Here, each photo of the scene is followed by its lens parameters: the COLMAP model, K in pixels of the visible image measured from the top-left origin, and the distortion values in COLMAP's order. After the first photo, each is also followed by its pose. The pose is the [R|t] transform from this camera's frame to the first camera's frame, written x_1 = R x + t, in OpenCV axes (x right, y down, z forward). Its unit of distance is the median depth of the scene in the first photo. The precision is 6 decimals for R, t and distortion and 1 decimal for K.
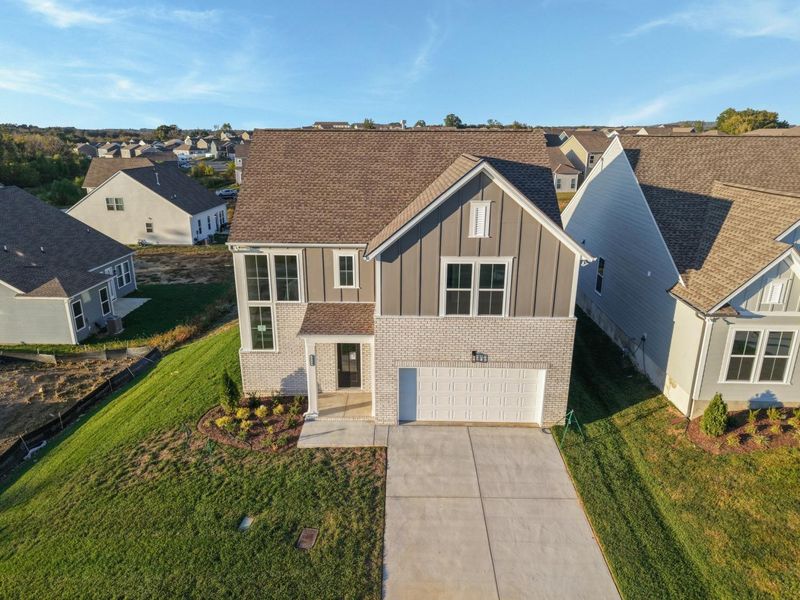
lens RADIAL K [[532.1, 0, 398.5], [0, 532.1, 296.5], [0, 0, 1]] dist [0.015445, -0.015635]
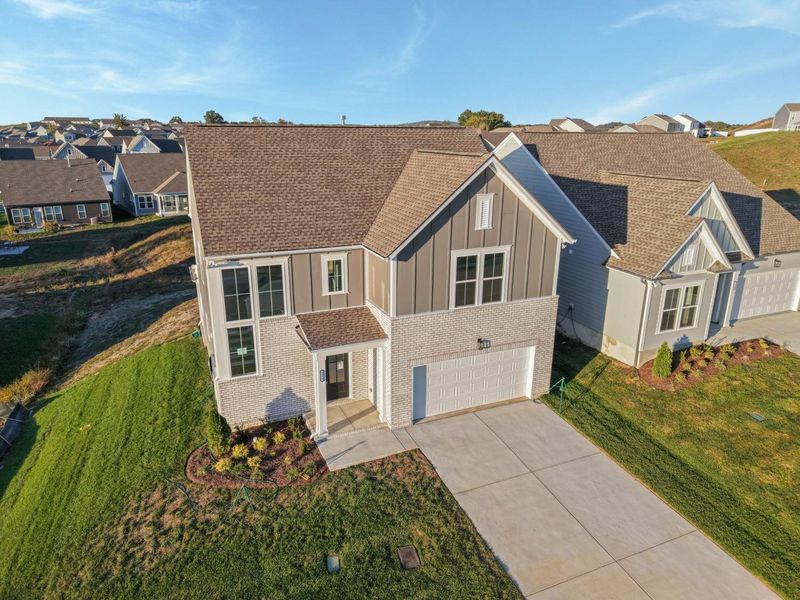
lens RADIAL K [[532.1, 0, 397.8], [0, 532.1, 299.0], [0, 0, 1]] dist [0.015445, -0.015635]
pose [[0.913584, -0.120836, 0.388282, -0.389755], [0.117705, 0.992535, 0.031937, -0.025988], [-0.389243, 0.016525, 0.920987, 0.100220]]
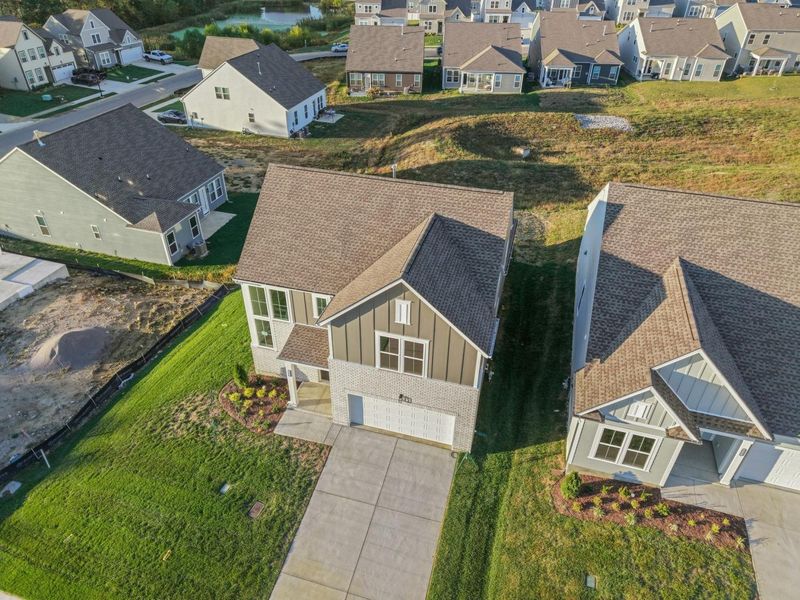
lens RADIAL K [[532.1, 0, 399.3], [0, 532.1, 295.2], [0, 0, 1]] dist [0.015445, -0.015635]
pose [[0.967042, 0.152133, -0.204169, 0.358240], [-0.084241, 0.947881, 0.307288, -0.515017], [0.240277, -0.279961, 0.929456, -0.139208]]
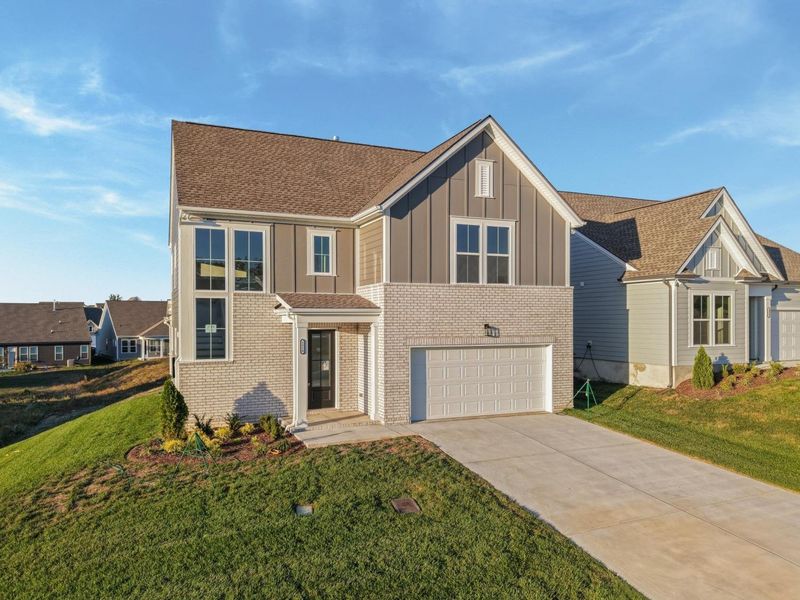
lens RADIAL K [[567.1, 0, 397.9], [0, 567.1, 322.7], [0, 0, 1]] dist [0.014269, -0.013104]
pose [[0.912518, -0.009256, 0.408931, -0.379604], [0.125442, 0.957903, -0.258238, 0.322337], [-0.389326, 0.286944, 0.875265, 0.211296]]
